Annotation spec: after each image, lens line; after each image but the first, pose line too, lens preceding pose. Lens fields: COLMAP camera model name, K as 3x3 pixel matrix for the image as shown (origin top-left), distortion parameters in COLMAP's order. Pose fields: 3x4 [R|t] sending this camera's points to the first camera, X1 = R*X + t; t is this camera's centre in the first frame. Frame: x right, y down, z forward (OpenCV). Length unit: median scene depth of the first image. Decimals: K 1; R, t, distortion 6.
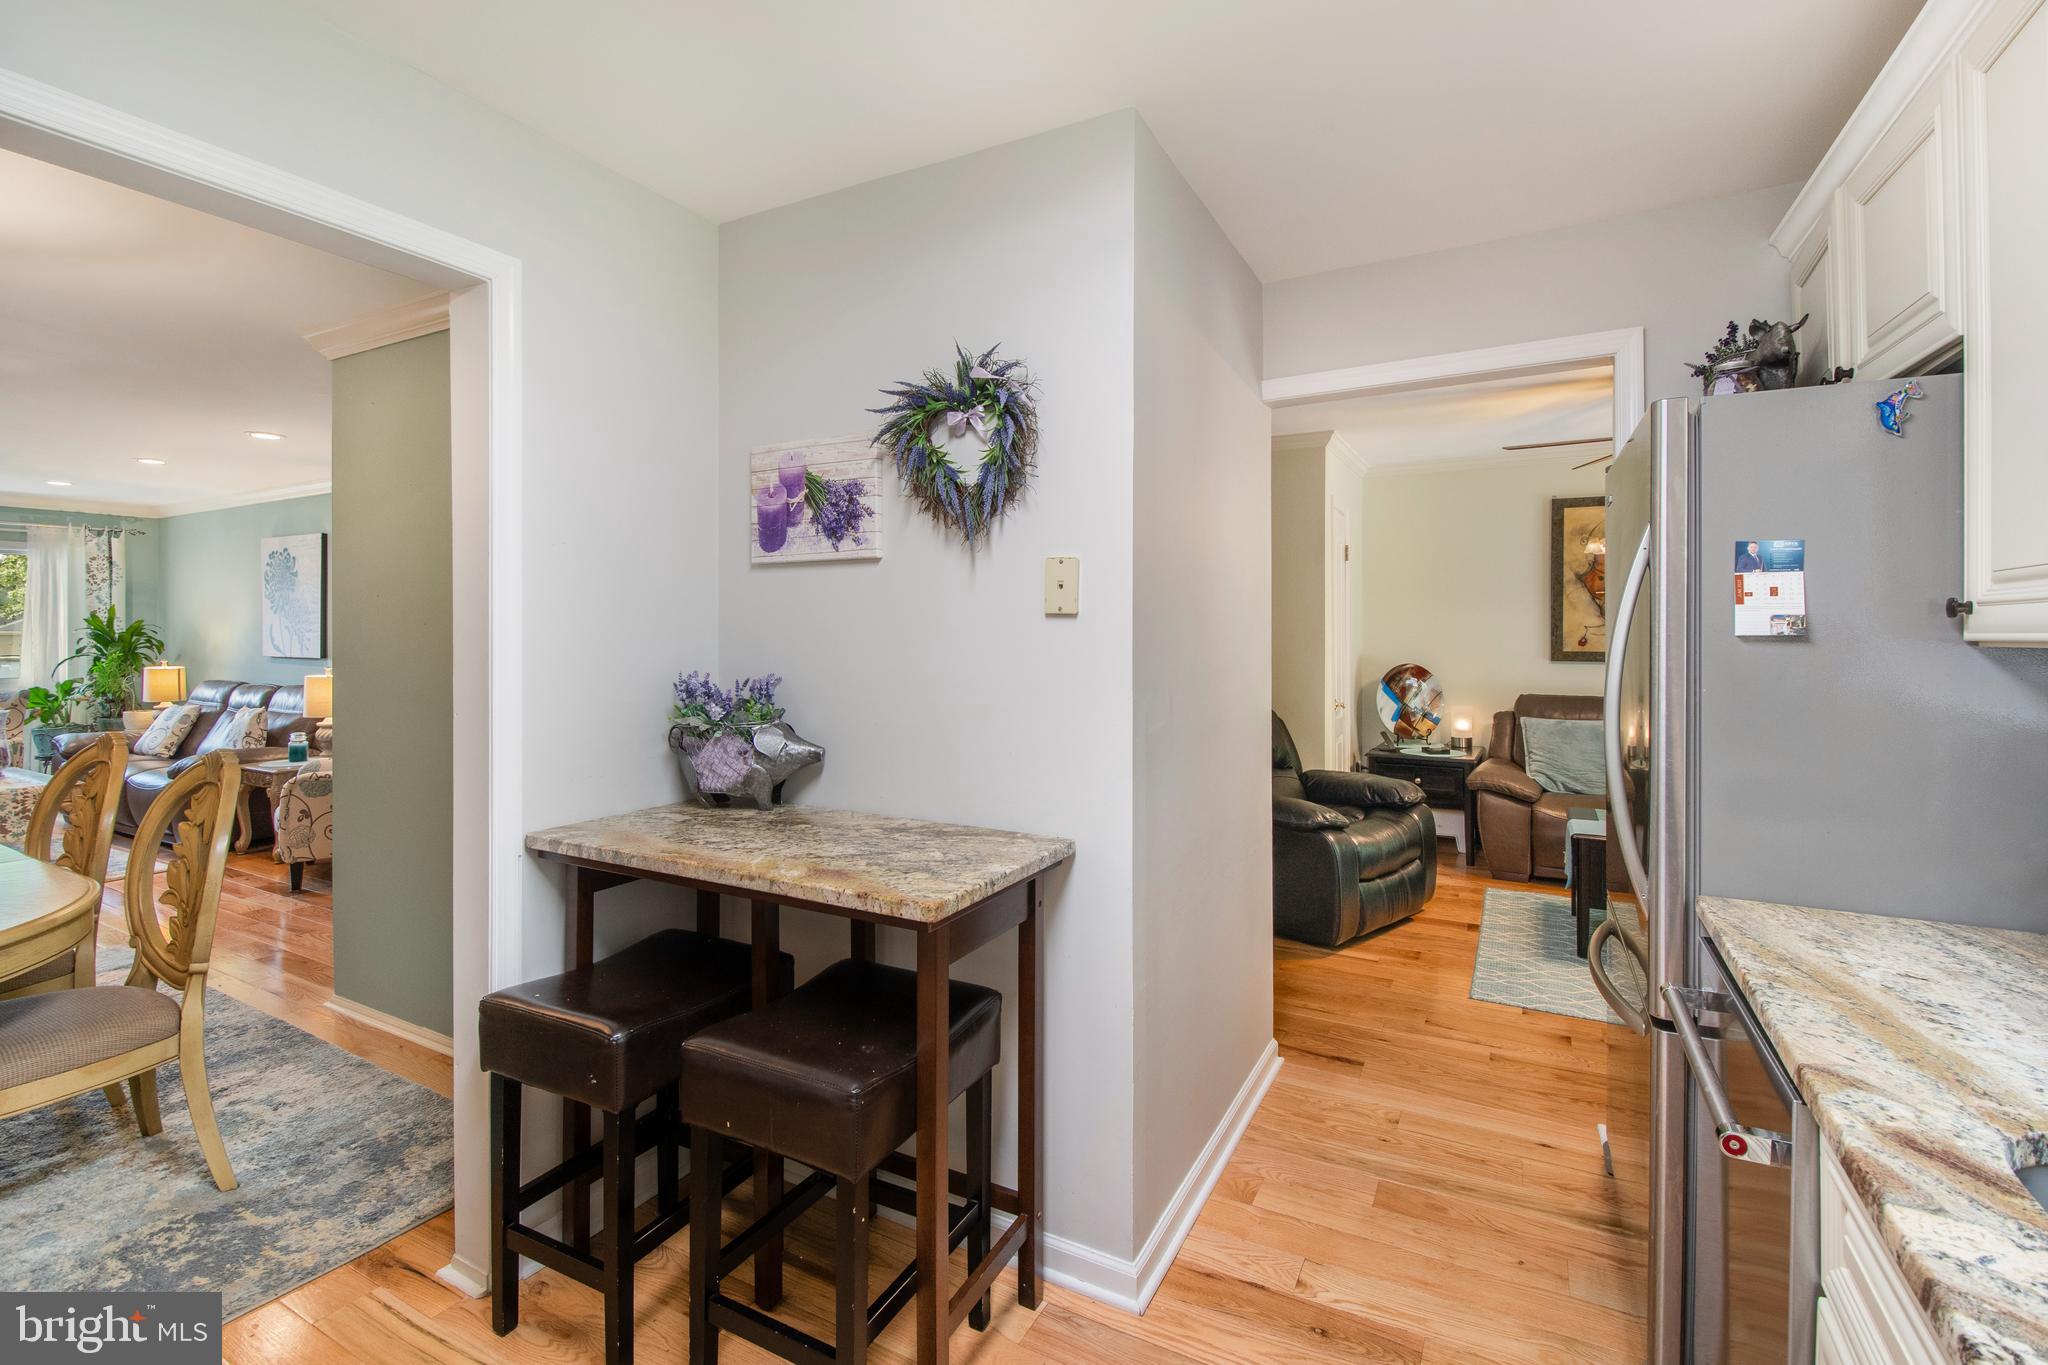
lens RADIAL K [[901.5, 0, 989.1], [0, 901.5, 635.5], [0, 0, 1]] dist [0.024537, -0.022450]
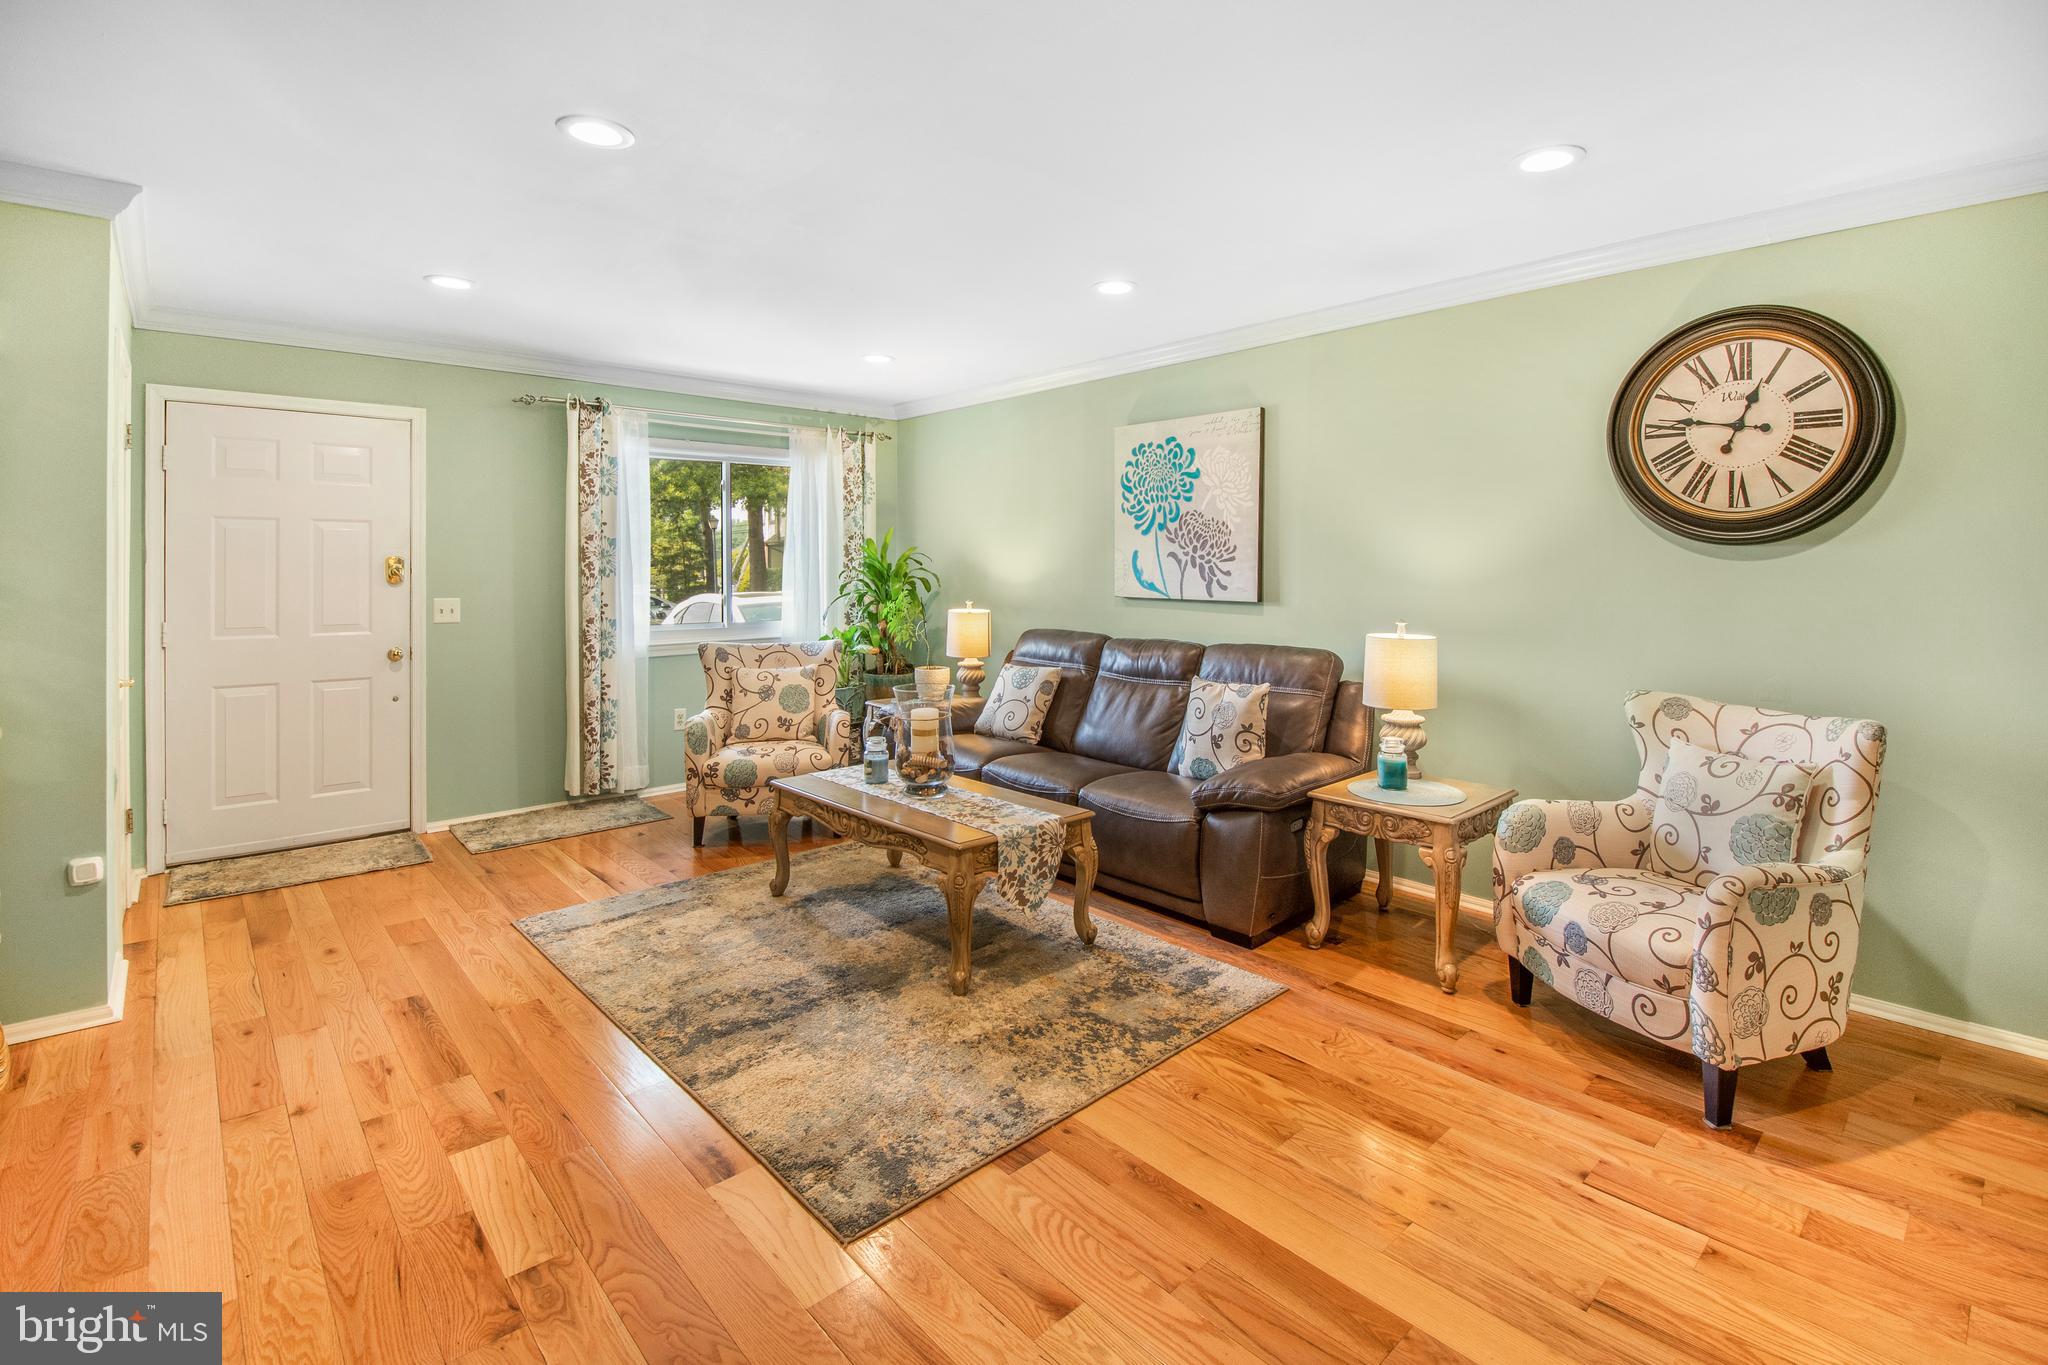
lens RADIAL K [[931.8, 0, 1008.5], [0, 931.8, 576.6], [0, 0, 1]] dist [0.009930, -0.014943]
pose [[0.946101, 0.001583, -0.323867, -0.604393], [0.002552, 0.999921, 0.012343, -0.001626], [0.323861, -0.012505, 0.946022, 0.279006]]
